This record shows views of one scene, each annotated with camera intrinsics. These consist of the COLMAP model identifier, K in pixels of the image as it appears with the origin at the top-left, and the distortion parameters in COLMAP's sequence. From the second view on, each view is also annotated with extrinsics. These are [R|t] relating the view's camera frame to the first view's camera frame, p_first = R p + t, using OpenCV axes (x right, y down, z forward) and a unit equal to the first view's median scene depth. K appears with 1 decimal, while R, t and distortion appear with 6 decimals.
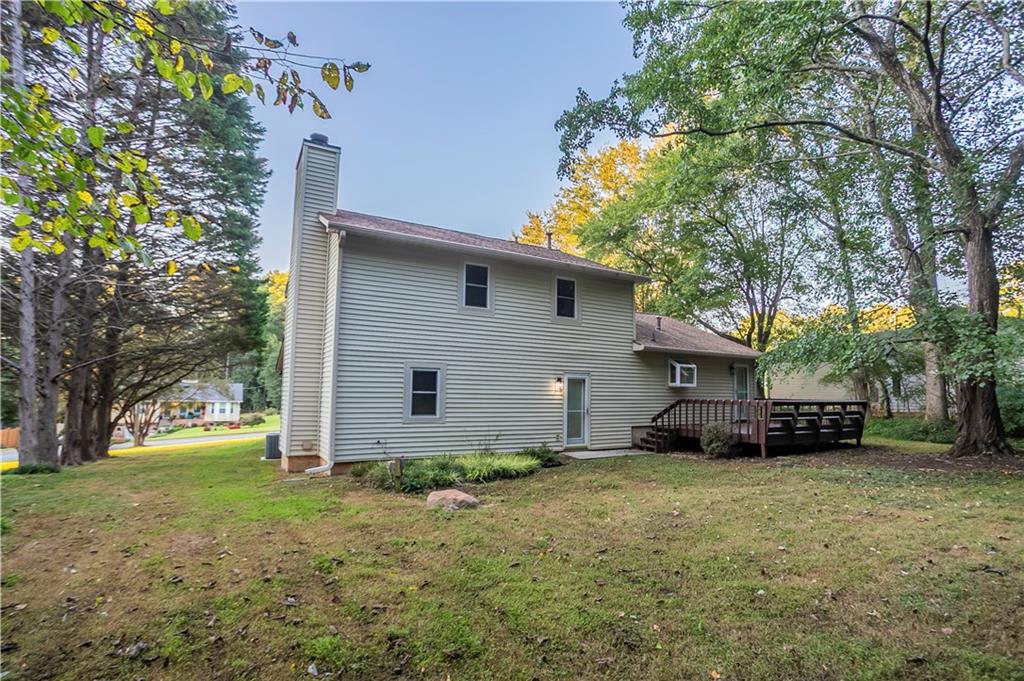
lens RADIAL K [[495.9, 0, 510.9], [0, 495.9, 347.2], [0, 0, 1]] dist [-0.005465, -0.000456]
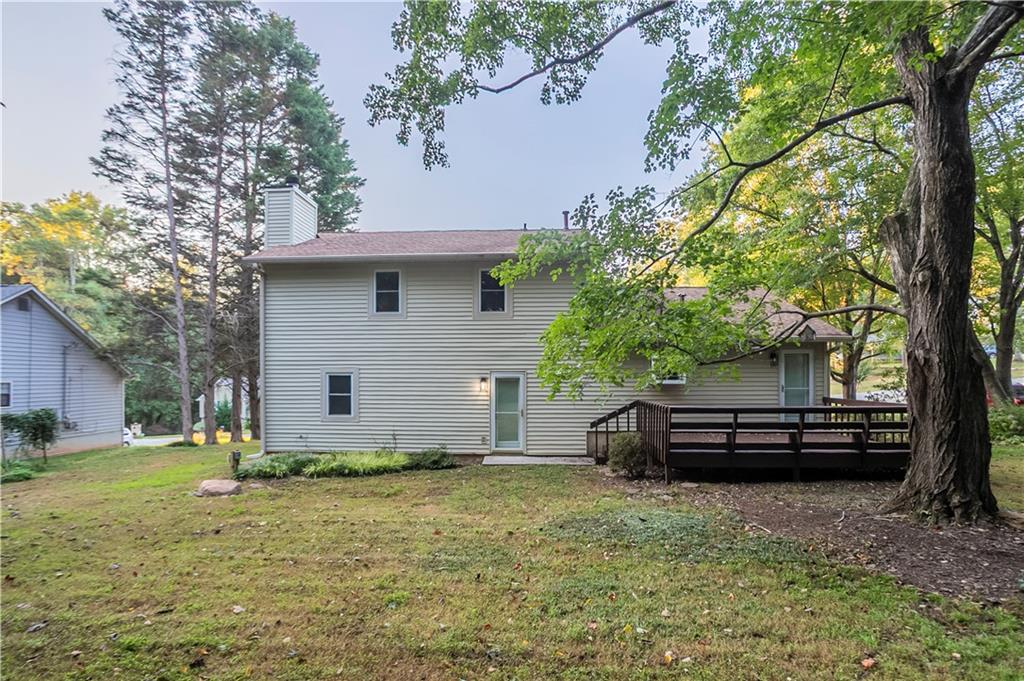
lens RADIAL K [[495.9, 0, 495.5], [0, 495.9, 378.4], [0, 0, 1]] dist [-0.005465, -0.000456]
pose [[0.836301, -0.016377, -0.548026, 0.673969], [0.061122, 0.996108, 0.063506, 0.004743], [0.544853, -0.086606, 0.834047, 0.237947]]
